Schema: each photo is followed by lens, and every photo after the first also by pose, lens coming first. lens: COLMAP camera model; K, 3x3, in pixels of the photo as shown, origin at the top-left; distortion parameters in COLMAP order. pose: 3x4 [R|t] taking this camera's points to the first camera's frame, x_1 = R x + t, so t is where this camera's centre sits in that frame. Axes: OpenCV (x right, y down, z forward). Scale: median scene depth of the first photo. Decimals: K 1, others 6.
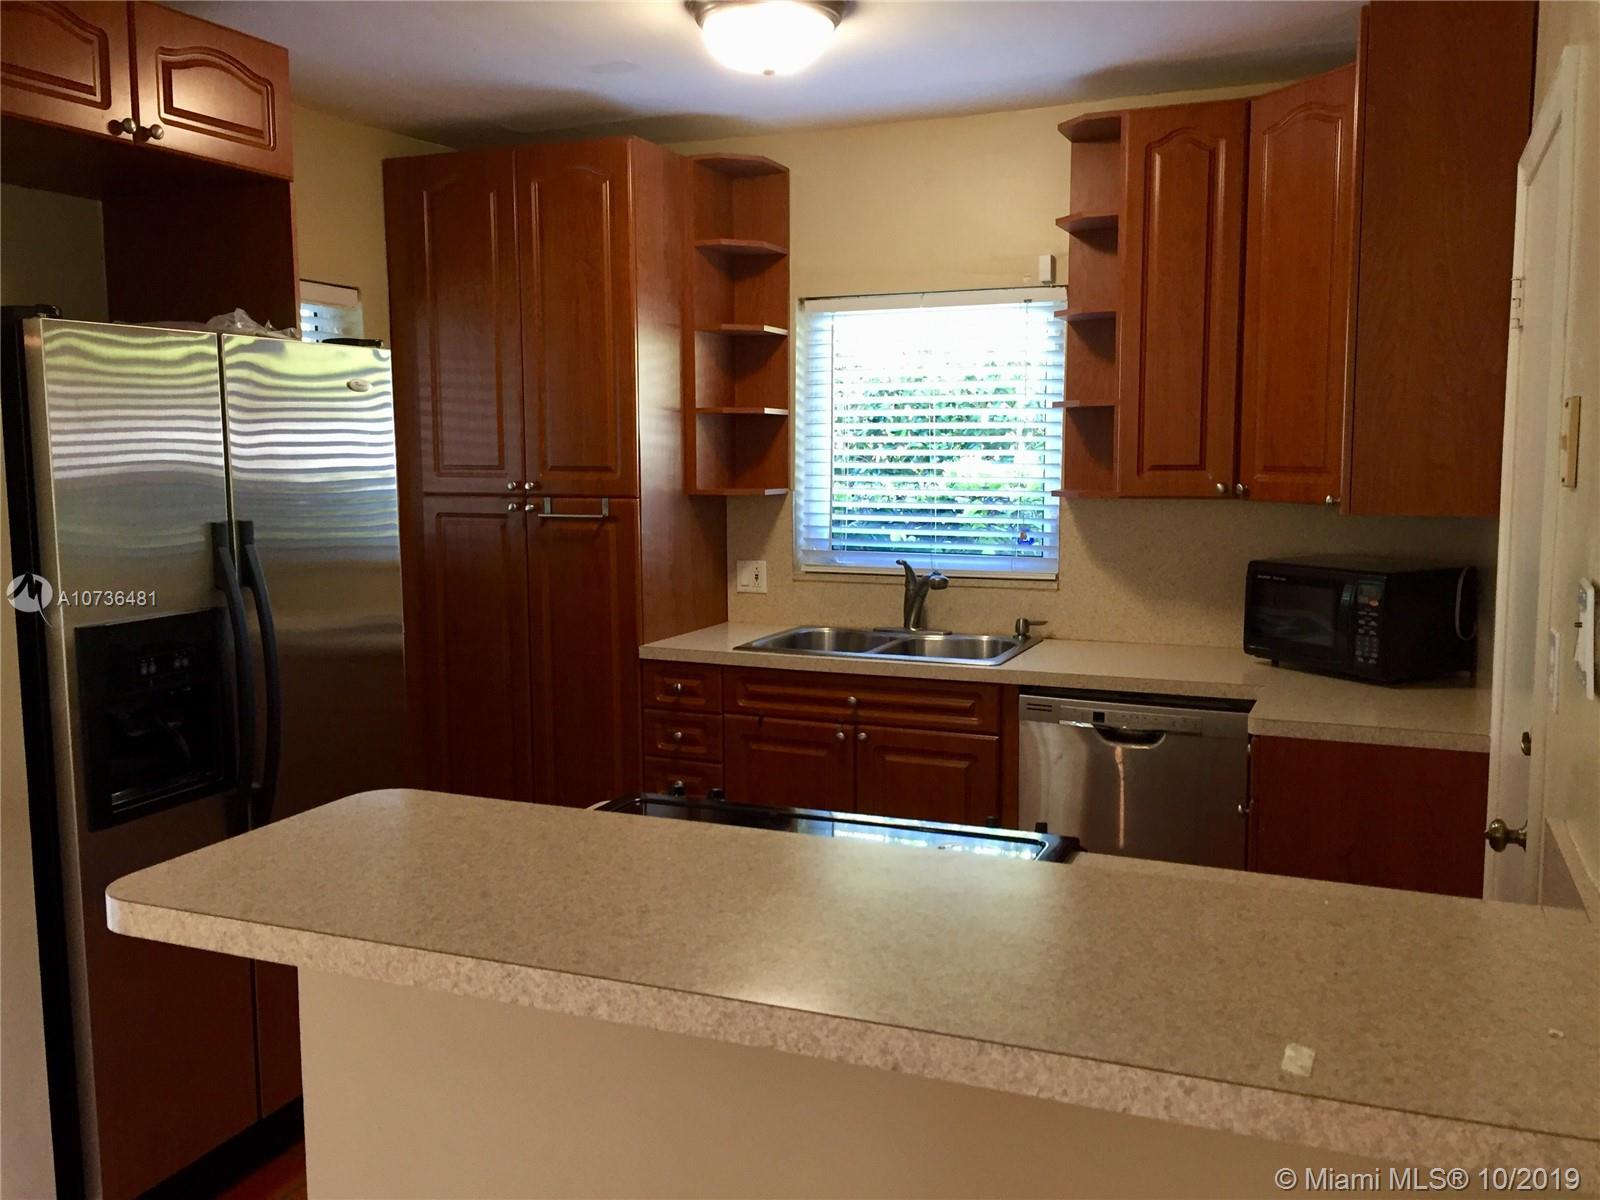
lens RADIAL K [[1381.5, 0, 802.8], [0, 1381.5, 599.2], [0, 0, 1]] dist [0.031025, -0.005932]
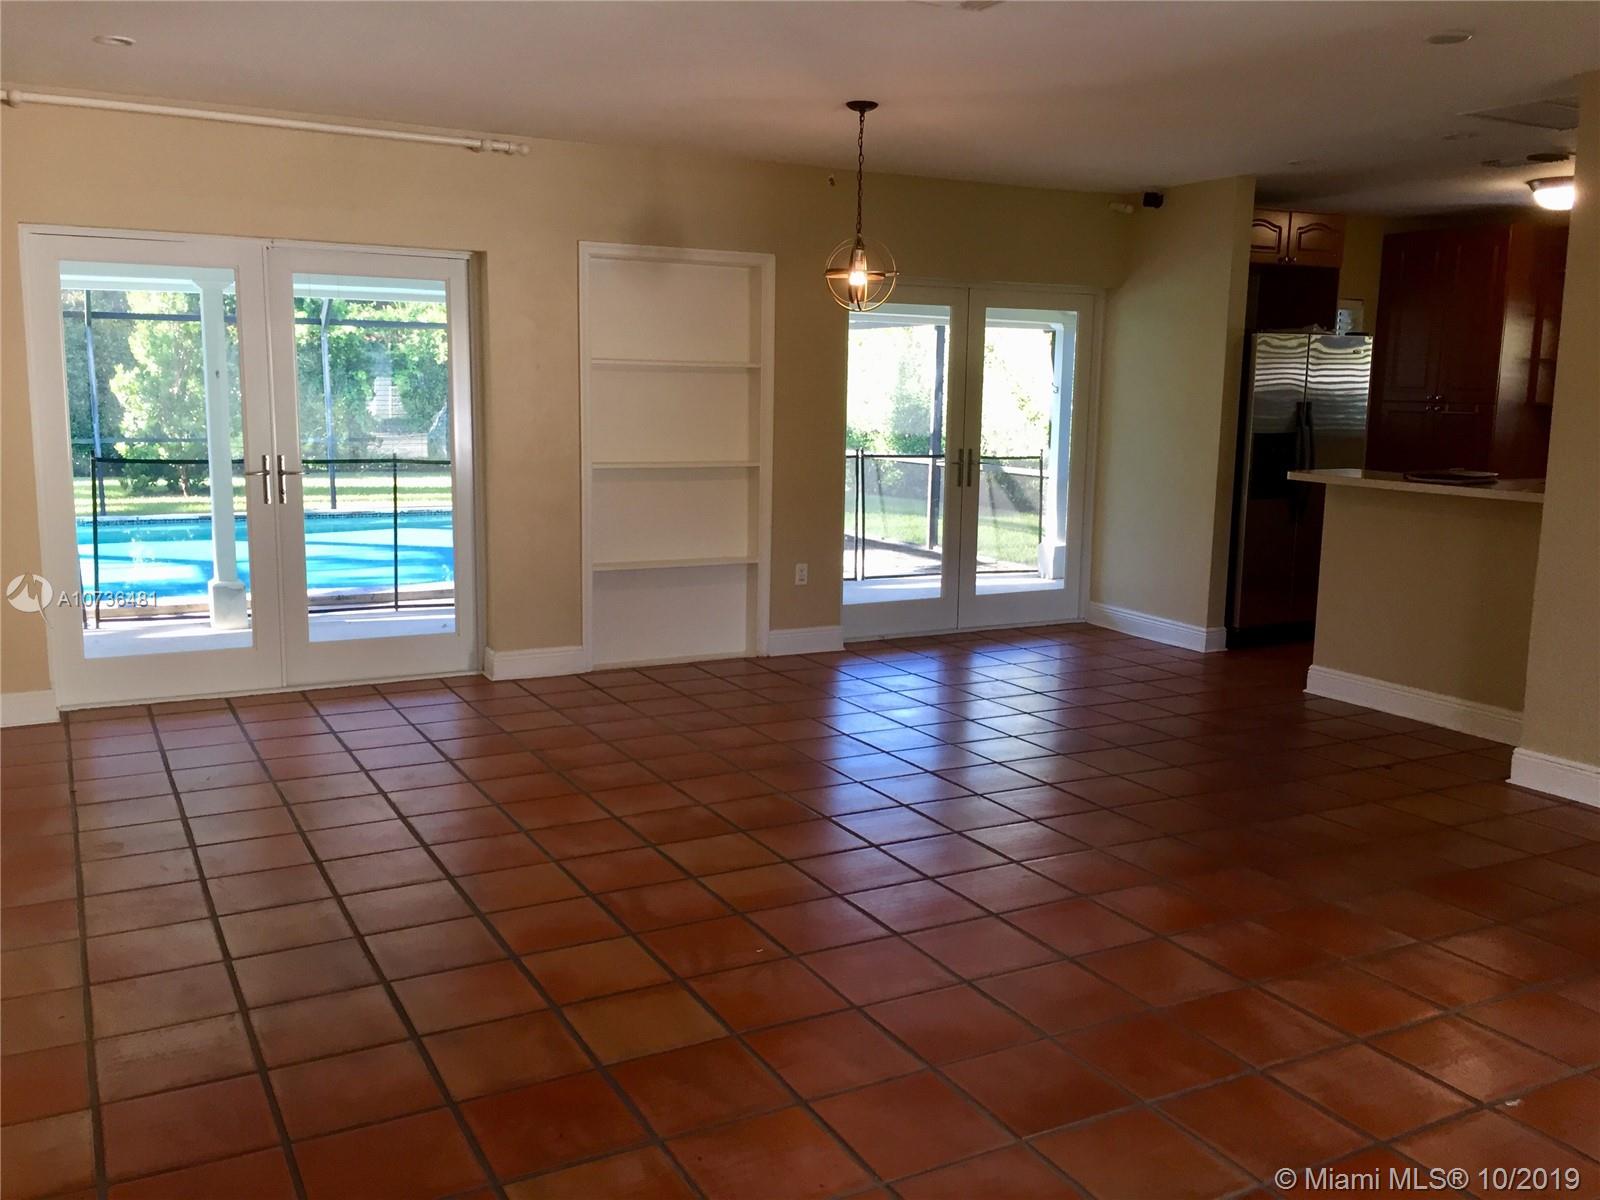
lens RADIAL K [[1381.5, 0, 801.6], [0, 1381.5, 603.1], [0, 0, 1]] dist [0.031025, -0.005932]
pose [[0.778452, 0.122120, -0.615710, 0.364824], [-0.089784, 0.992469, 0.083331, 0.129821], [0.621250, -0.009588, 0.783554, -1.163668]]
